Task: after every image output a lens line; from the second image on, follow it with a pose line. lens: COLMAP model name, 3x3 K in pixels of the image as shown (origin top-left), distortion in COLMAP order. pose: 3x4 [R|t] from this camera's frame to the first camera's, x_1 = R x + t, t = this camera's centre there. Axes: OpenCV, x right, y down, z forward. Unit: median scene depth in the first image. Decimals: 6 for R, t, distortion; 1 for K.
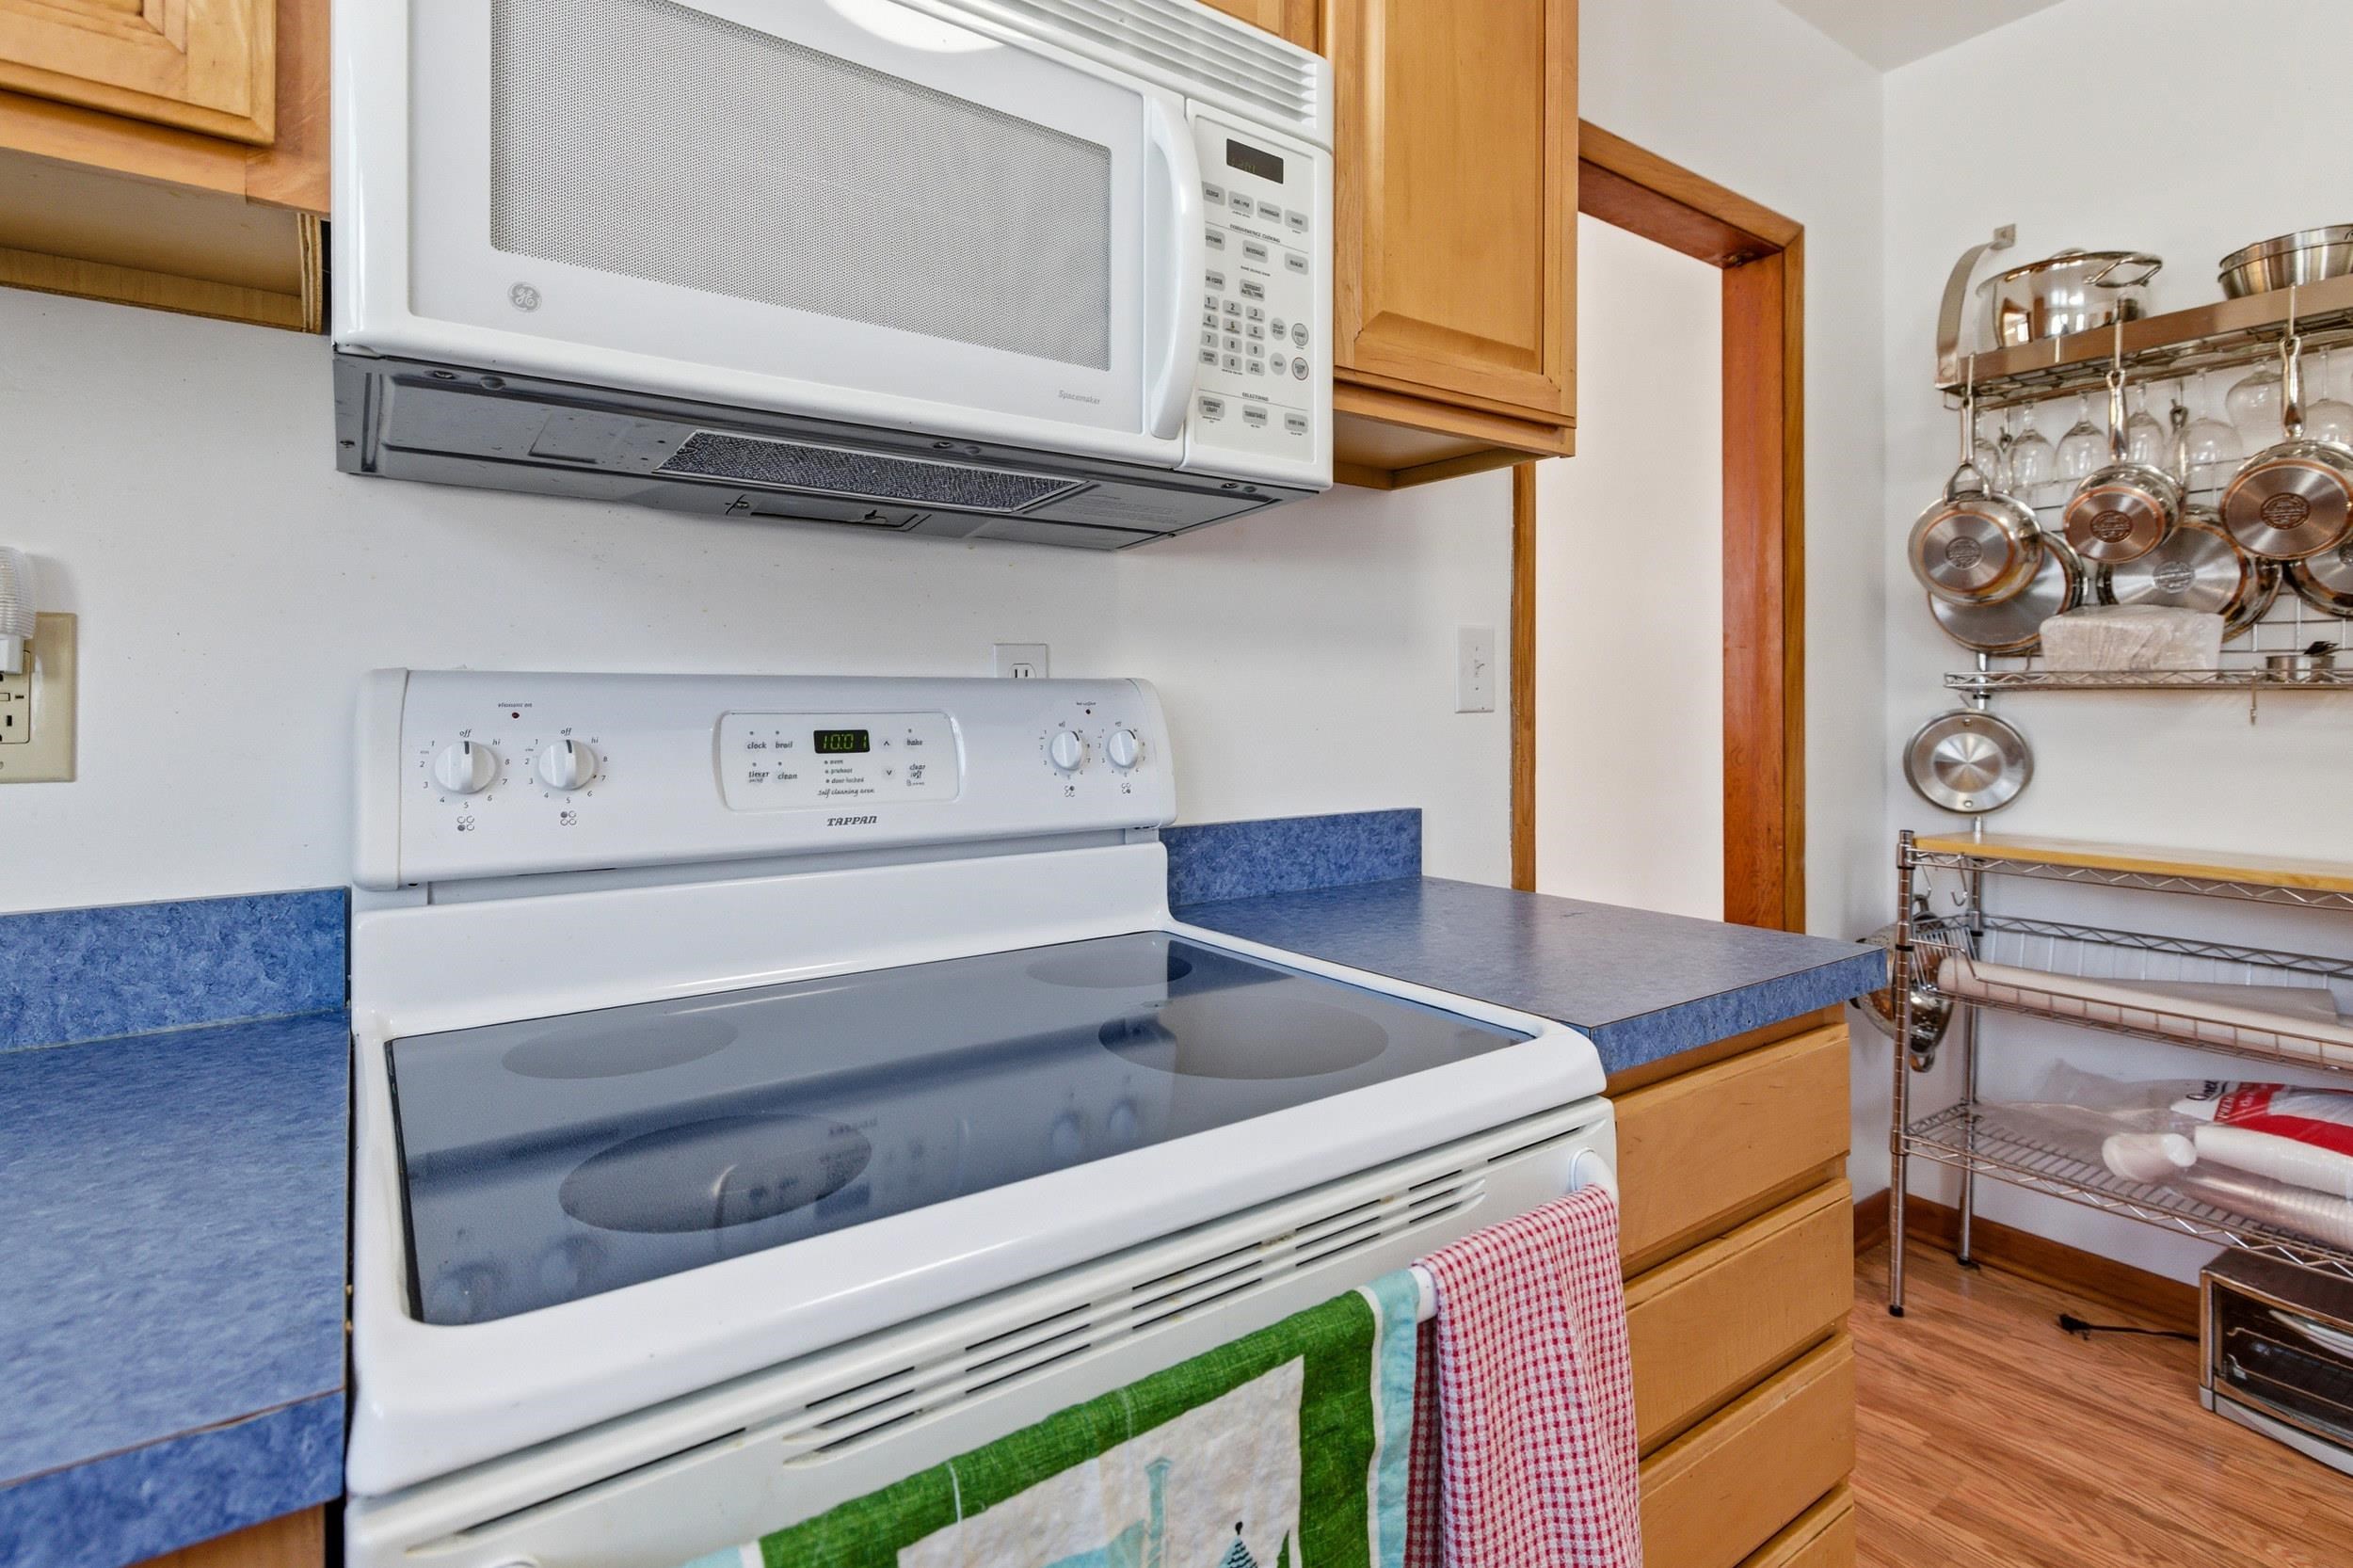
lens RADIAL K [[1145.9, 0, 1172.2], [0, 1145.9, 710.2], [0, 0, 1]] dist [-0.000493, -0.000070]
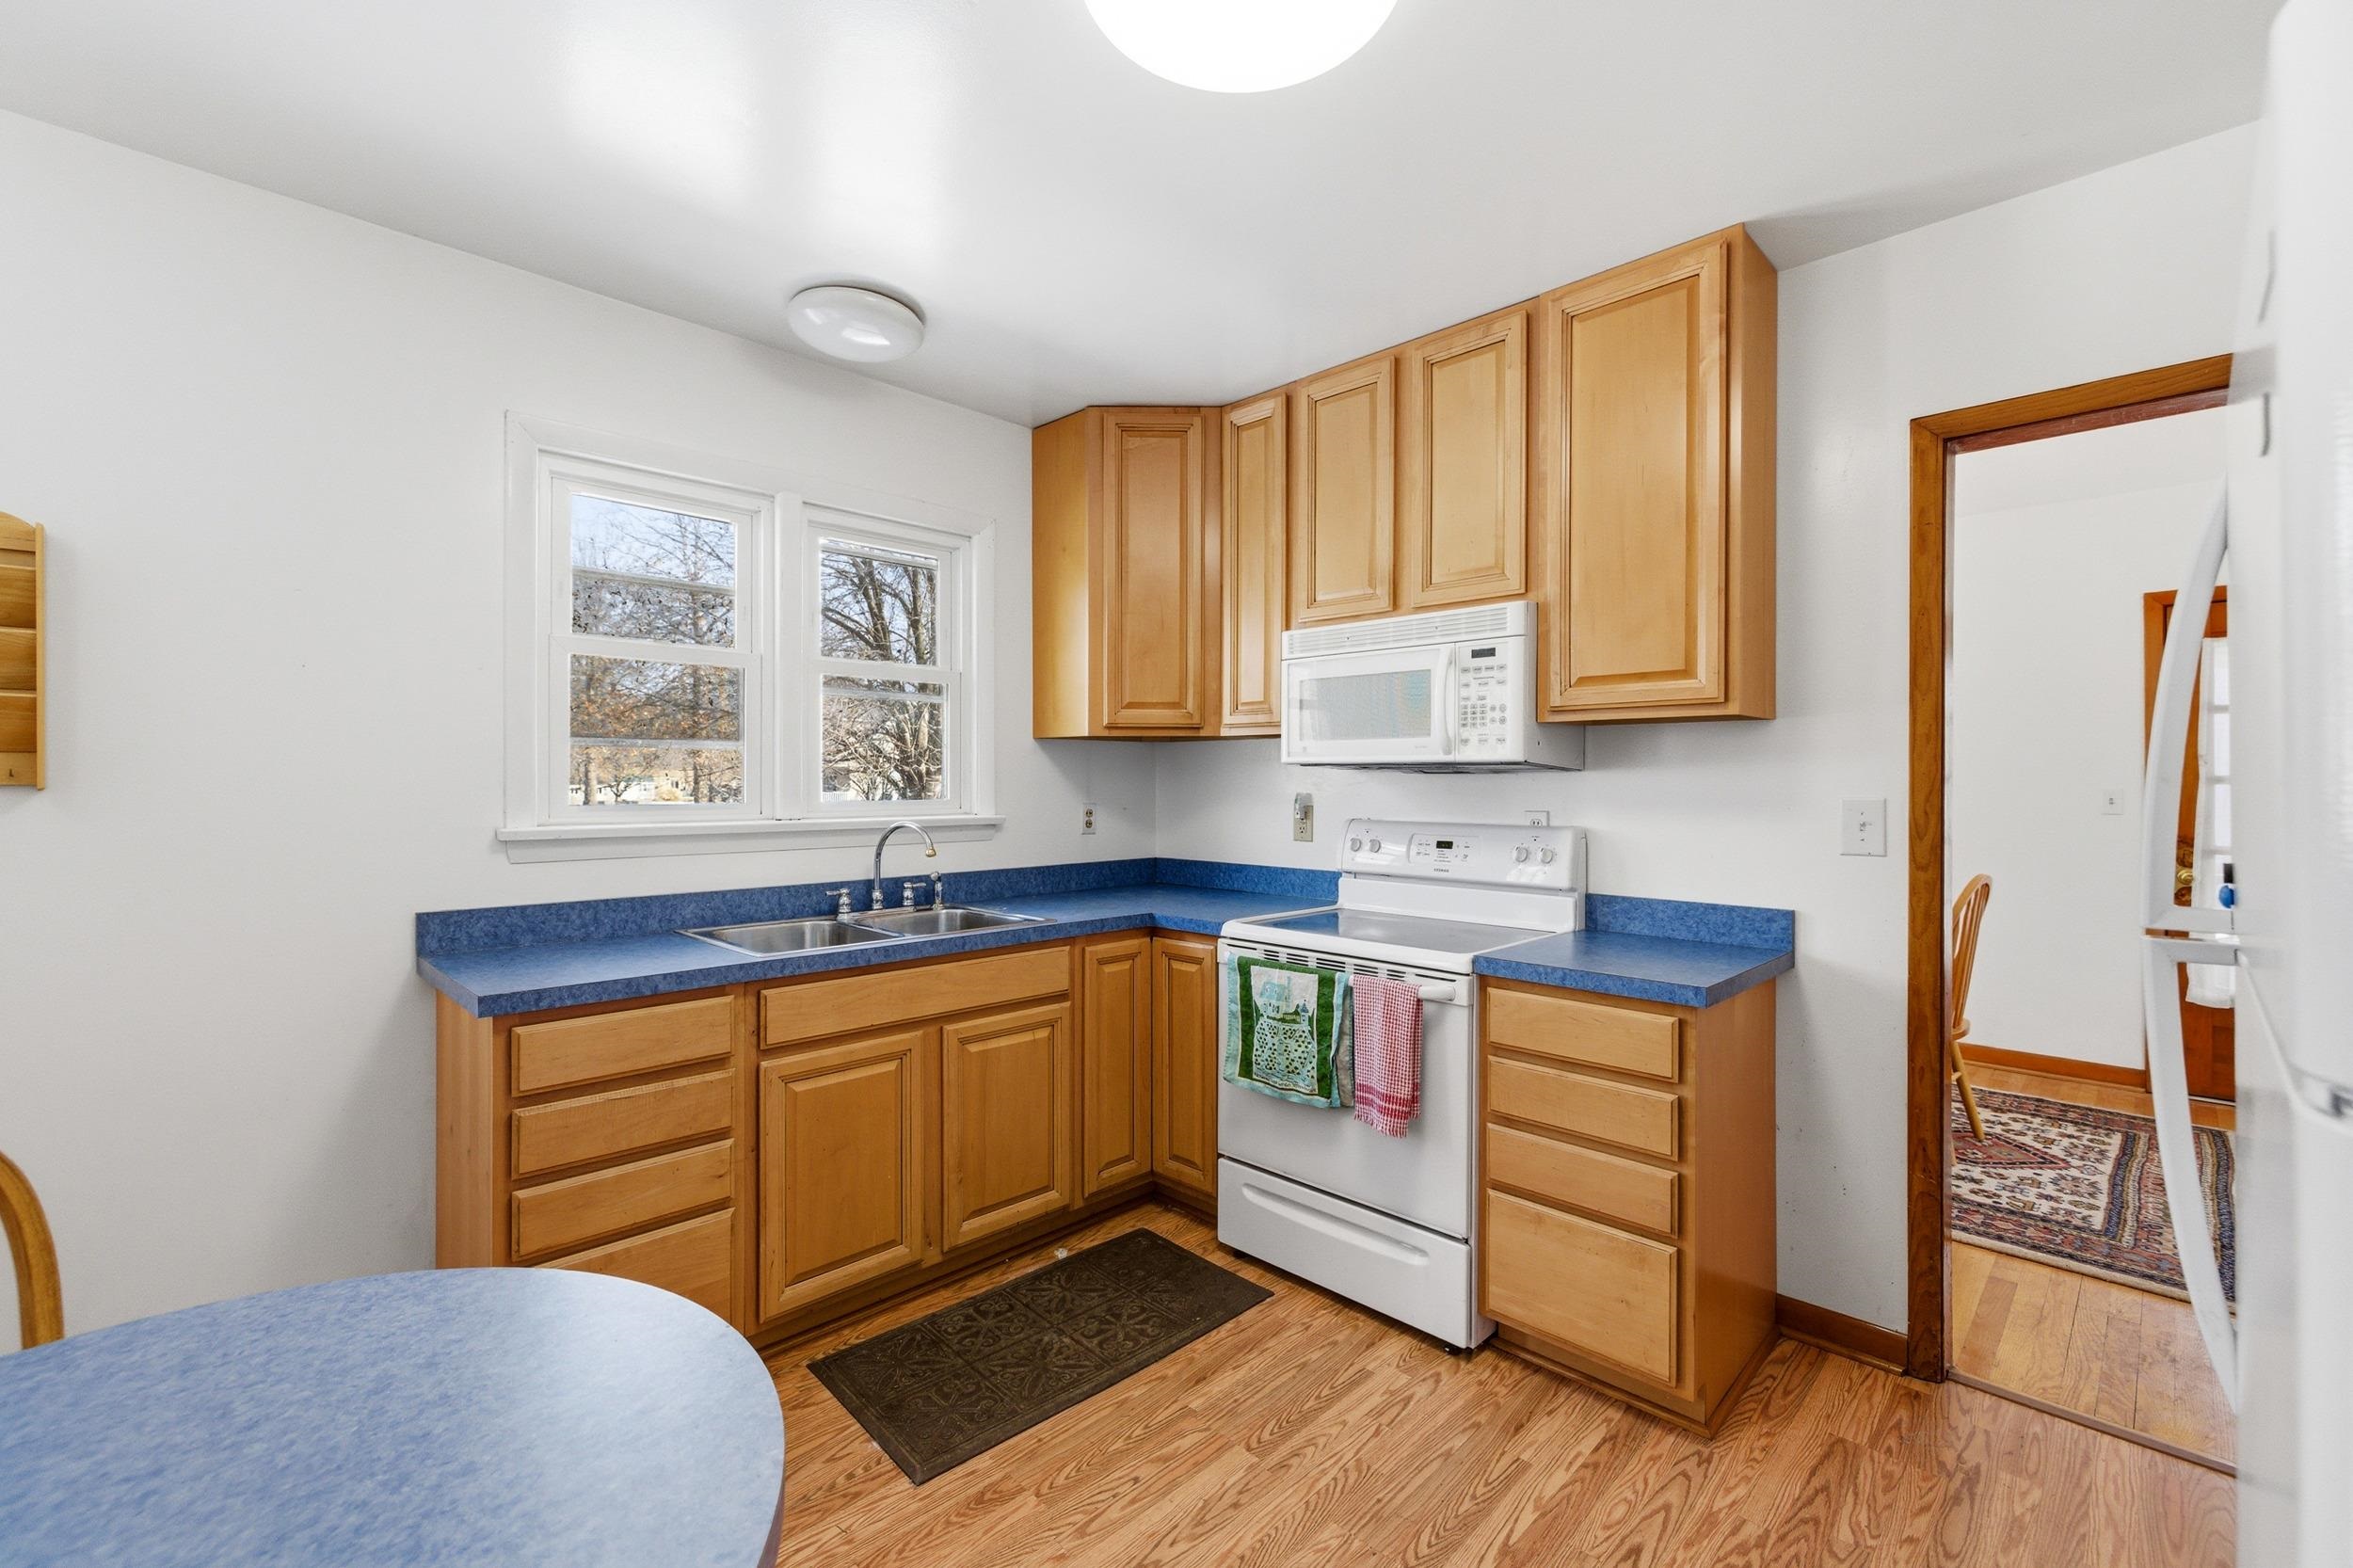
lens RADIAL K [[989.1, 0, 1171.4], [0, 989.1, 783.9], [0, 0, 1]] dist [0.001519, 0.000248]
pose [[0.155167, 0.003538, -0.987882, 2.379089], [-0.011796, 0.999929, 0.001728, -0.141672], [0.987818, 0.011385, 0.155198, -0.158572]]
